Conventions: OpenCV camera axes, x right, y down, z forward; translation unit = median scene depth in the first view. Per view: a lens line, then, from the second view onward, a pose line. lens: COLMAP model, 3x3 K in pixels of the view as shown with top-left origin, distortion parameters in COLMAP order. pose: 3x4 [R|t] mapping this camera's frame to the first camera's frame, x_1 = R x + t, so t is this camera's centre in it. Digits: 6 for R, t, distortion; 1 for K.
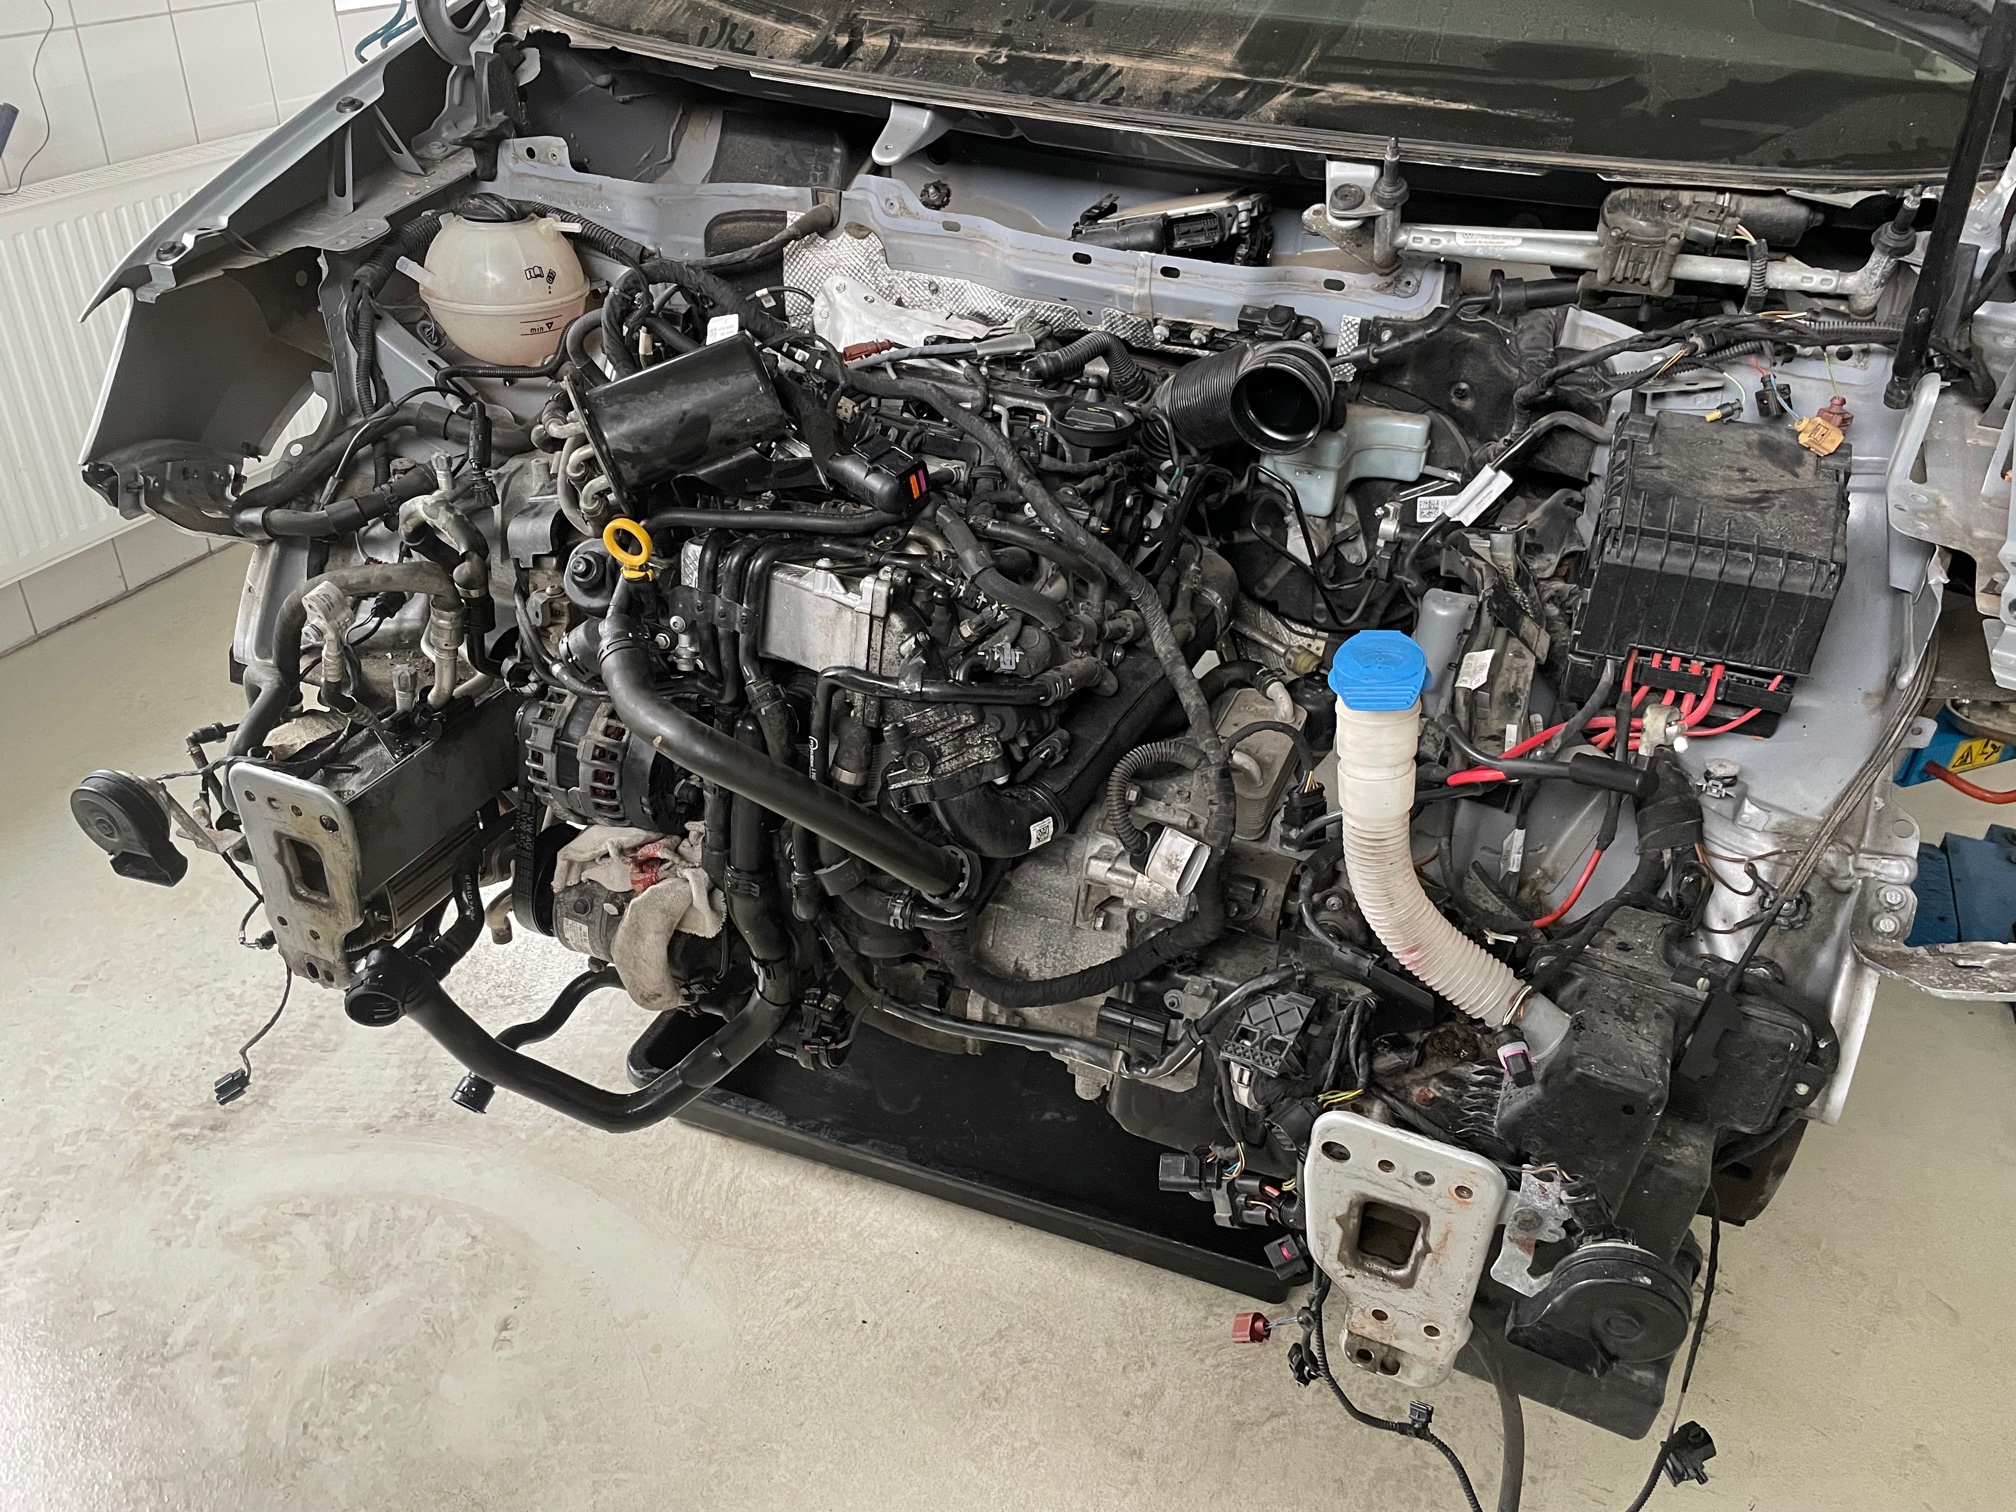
lens RADIAL K [[1568.1, 0, 1008.0], [0, 1568.1, 756.0], [0, 0, 1]] dist [0.071460, -0.091517]
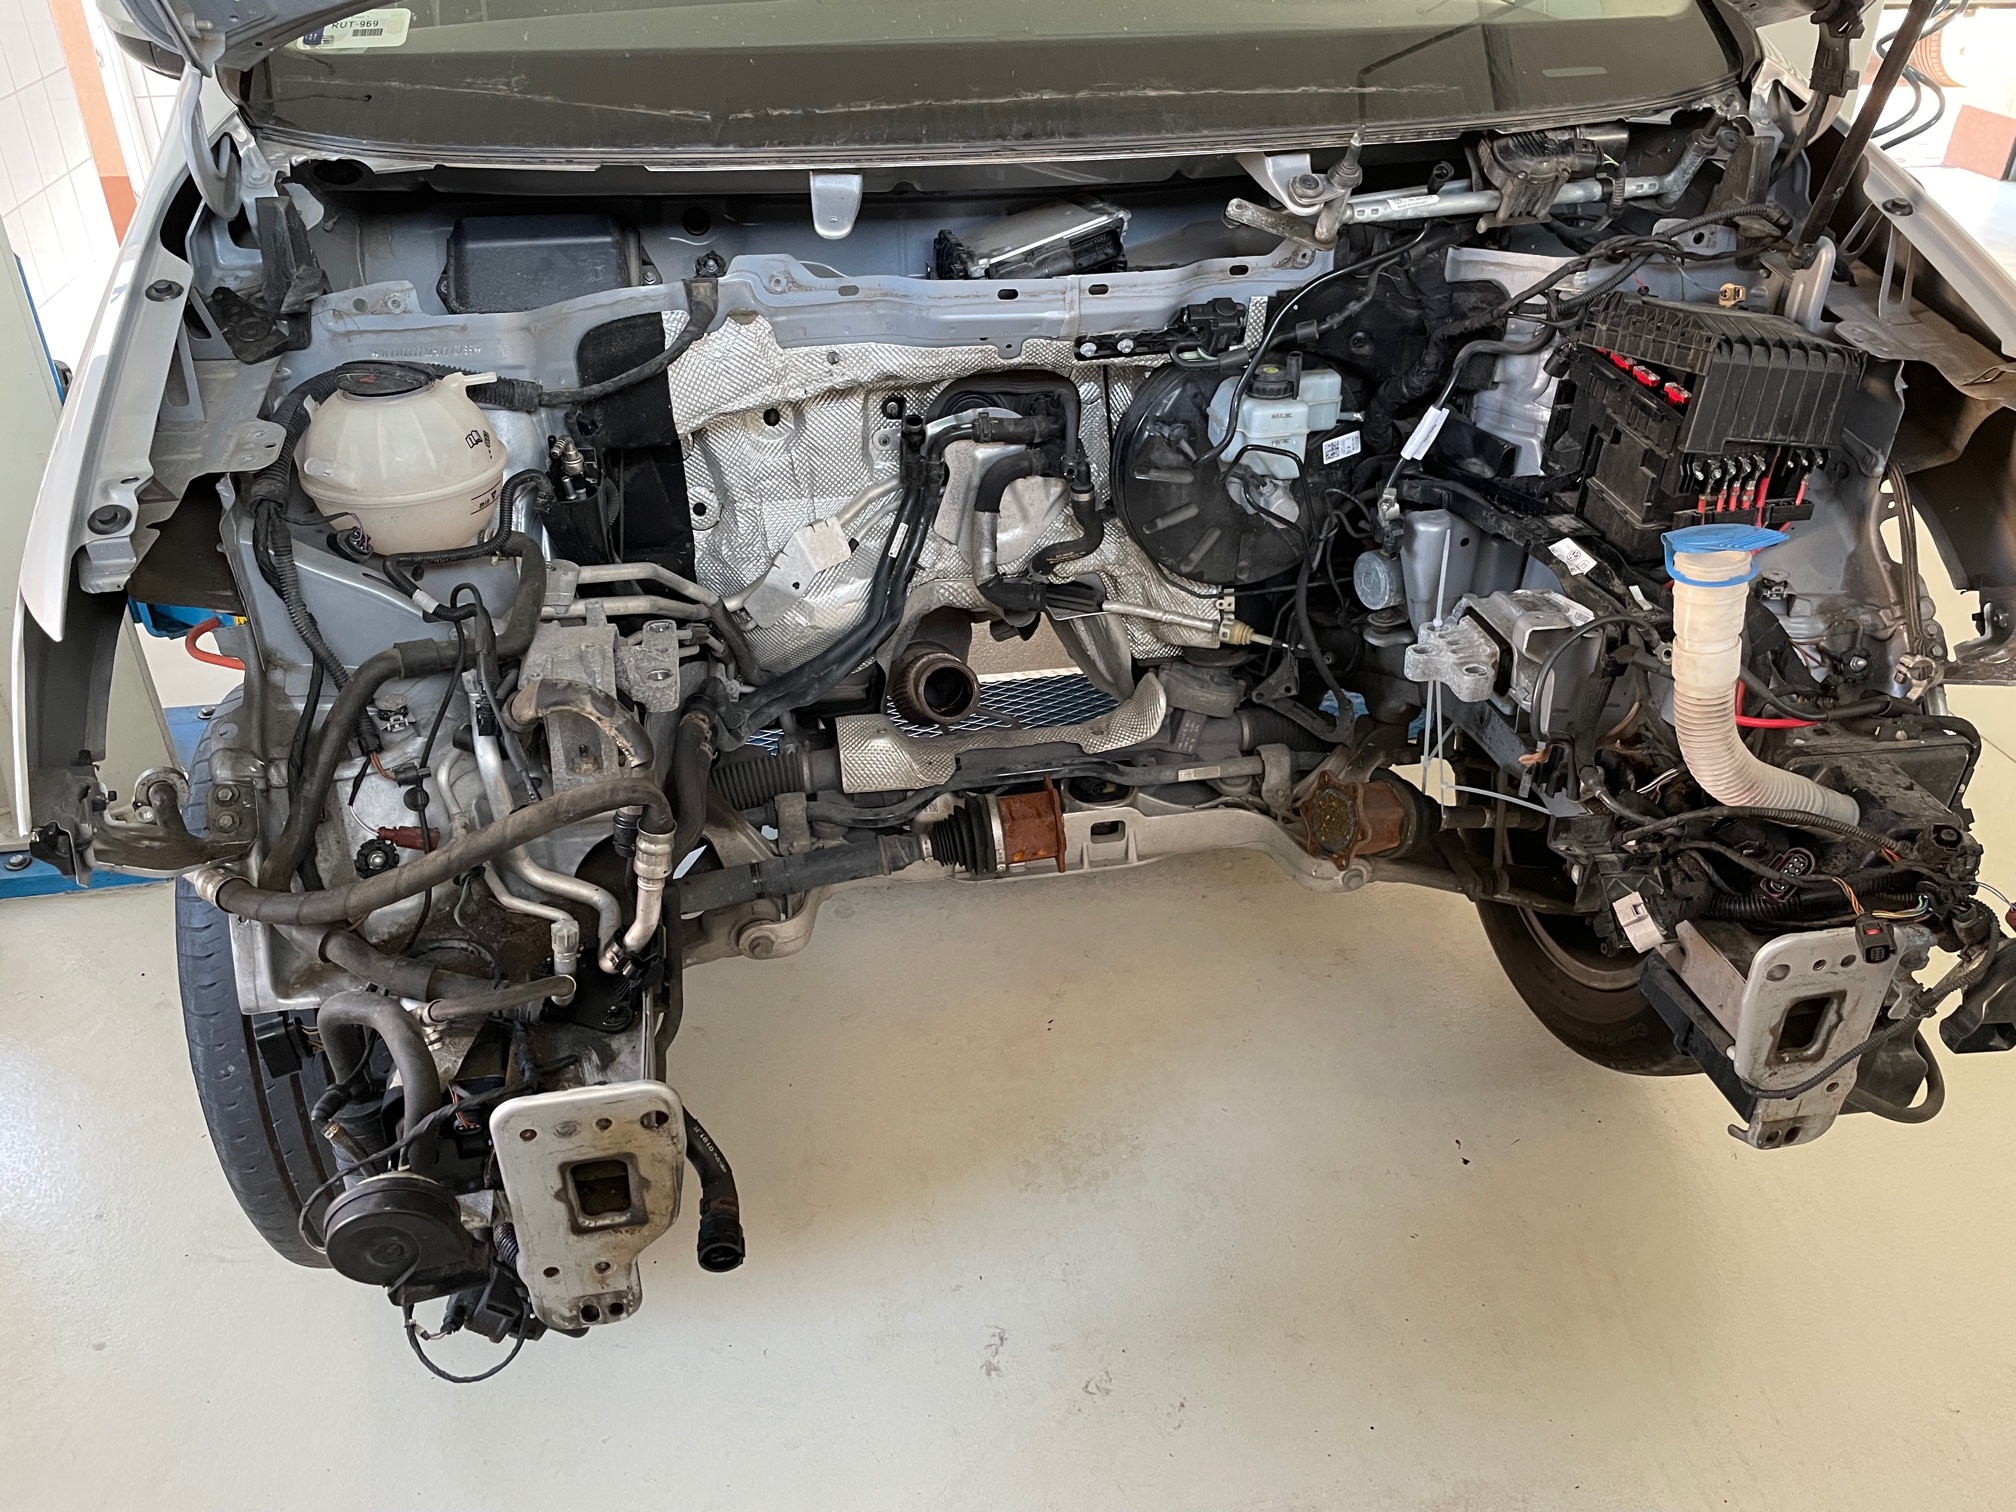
lens RADIAL K [[1563.6, 0, 1000.4], [0, 1563.6, 734.5], [0, 0, 1]] dist [0.098509, -0.140749]
pose [[0.828543, -0.323660, 0.456902, -0.551896], [0.329518, 0.941591, 0.069458, -0.135269], [-0.452696, 0.093008, 0.886801, 0.156056]]
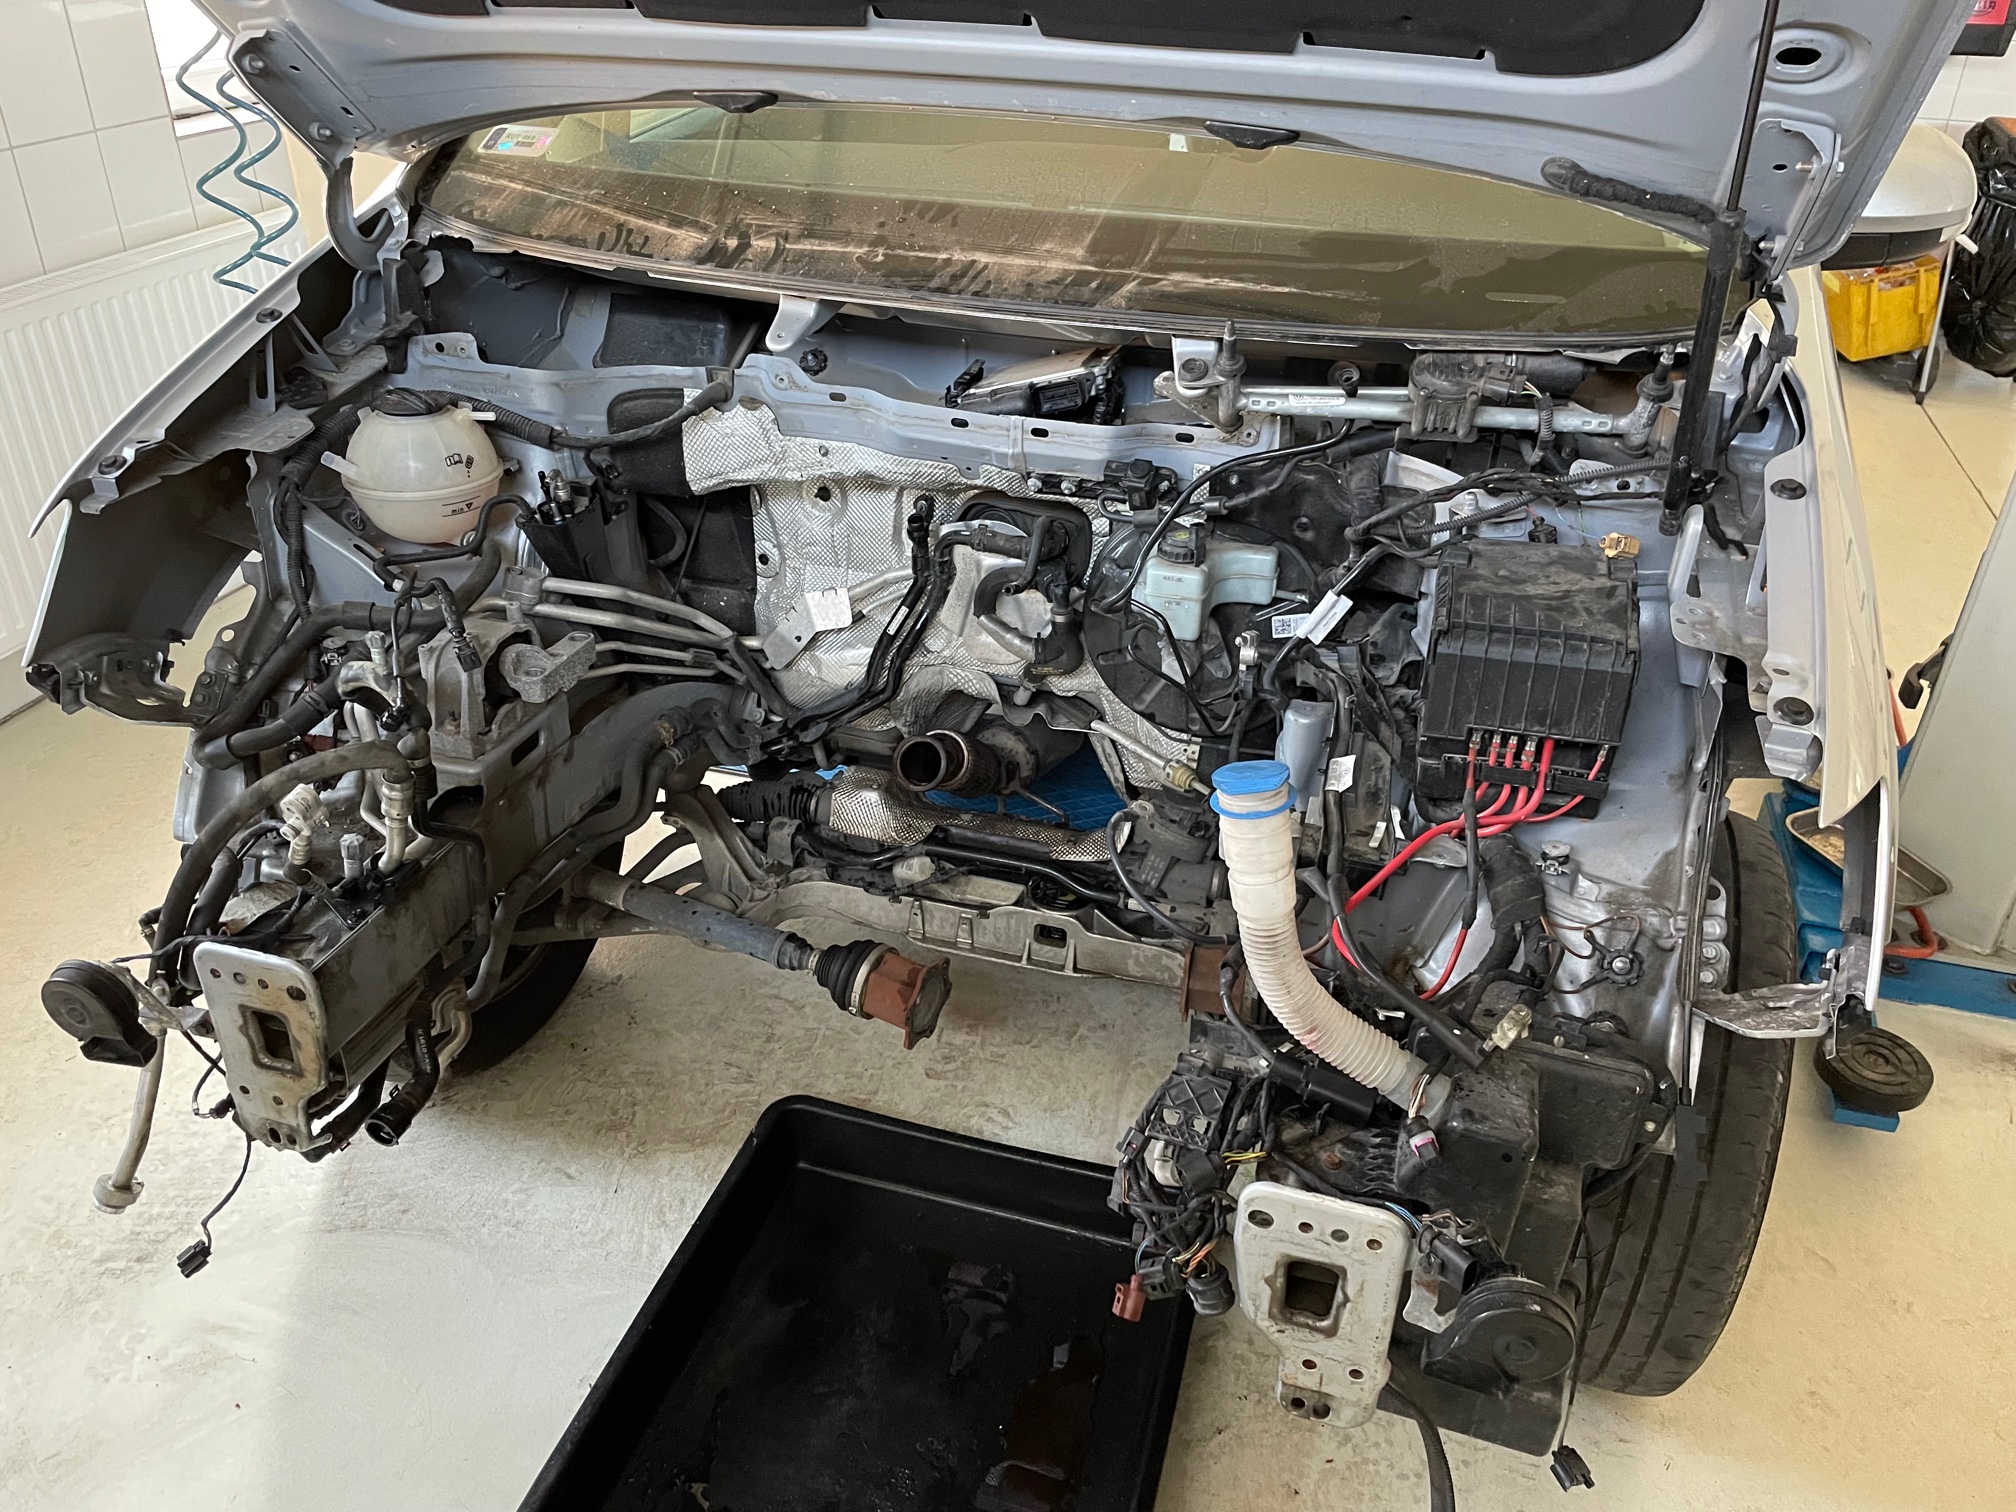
lens RADIAL K [[1563.6, 0, 1000.4], [0, 1563.6, 734.5], [0, 0, 1]] dist [0.098509, -0.140749]
pose [[0.993878, -0.066780, 0.088018, -0.040125], [0.072372, 0.995452, -0.061944, -0.028055], [-0.083481, 0.067935, 0.994191, -0.097548]]
